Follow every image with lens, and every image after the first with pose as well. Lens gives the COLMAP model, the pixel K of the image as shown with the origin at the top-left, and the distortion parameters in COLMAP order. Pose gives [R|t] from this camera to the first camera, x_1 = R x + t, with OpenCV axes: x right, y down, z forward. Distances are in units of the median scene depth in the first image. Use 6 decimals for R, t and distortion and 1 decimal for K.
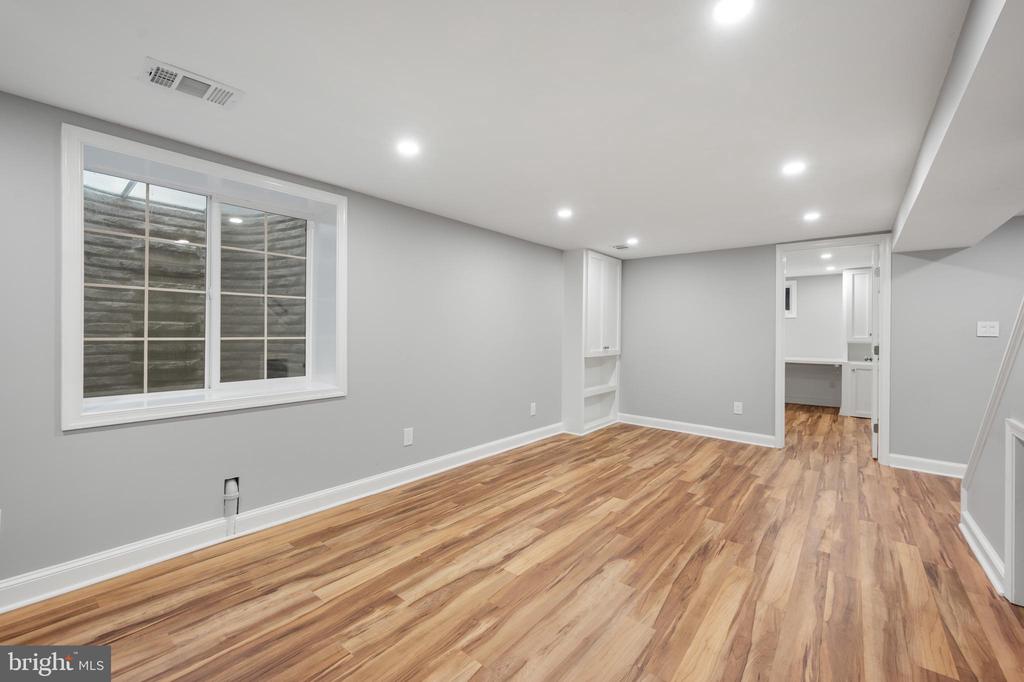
lens RADIAL K [[419.0, 0, 512.0], [0, 419.0, 341.0], [0, 0, 1]] dist [0.000925, -0.000078]
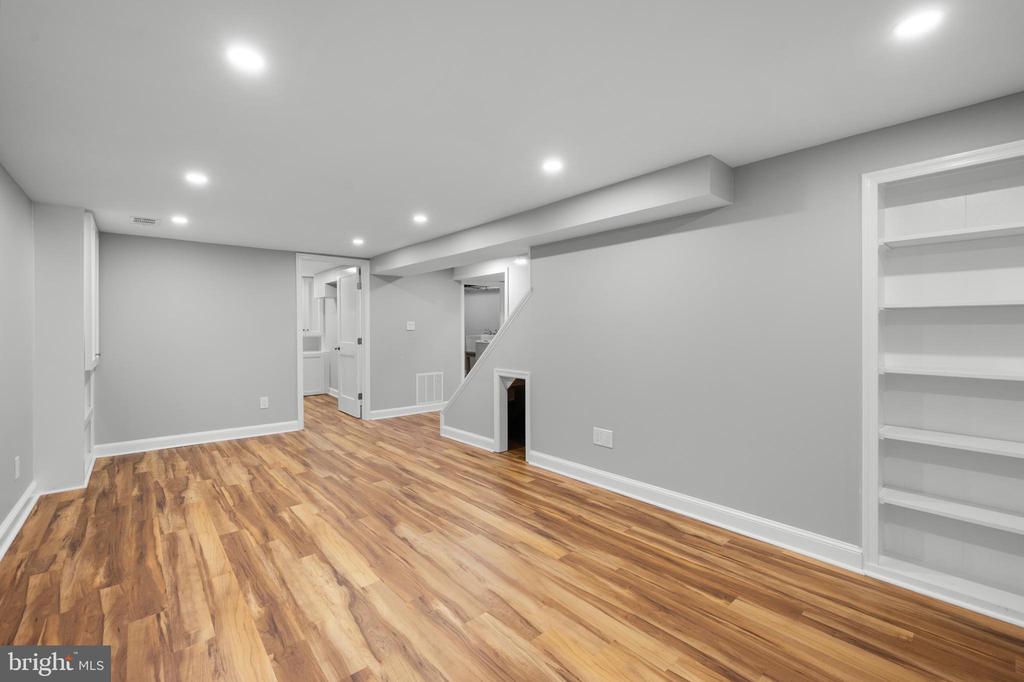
lens RADIAL K [[430.8, 0, 500.6], [0, 430.8, 327.9], [0, 0, 1]] dist [0.000243, 0.000331]
pose [[0.187802, -0.010073, 0.982155, -0.674068], [0.029673, 0.999549, 0.004578, -0.020104], [-0.981759, 0.028283, 0.188016, 0.379039]]
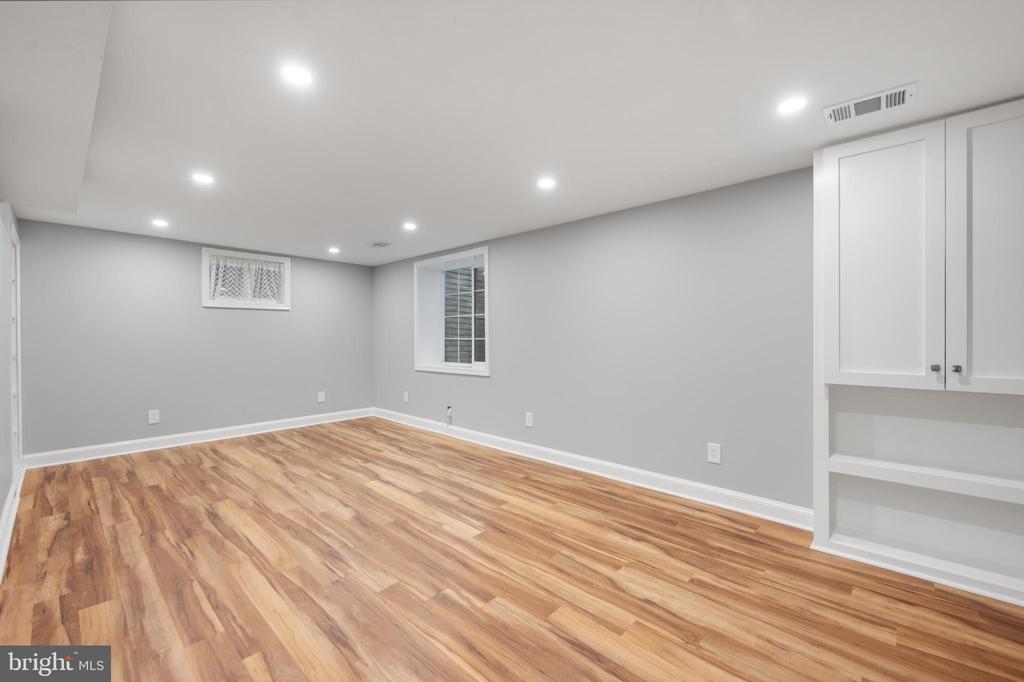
lens RADIAL K [[419.0, 0, 512.0], [0, 419.0, 341.0], [0, 0, 1]] dist [0.000925, -0.000078]
pose [[-0.057463, -0.003210, -0.998342, 1.158718], [-0.023310, 0.999727, -0.001873, 0.003622], [0.998075, 0.023164, -0.057522, 1.207489]]
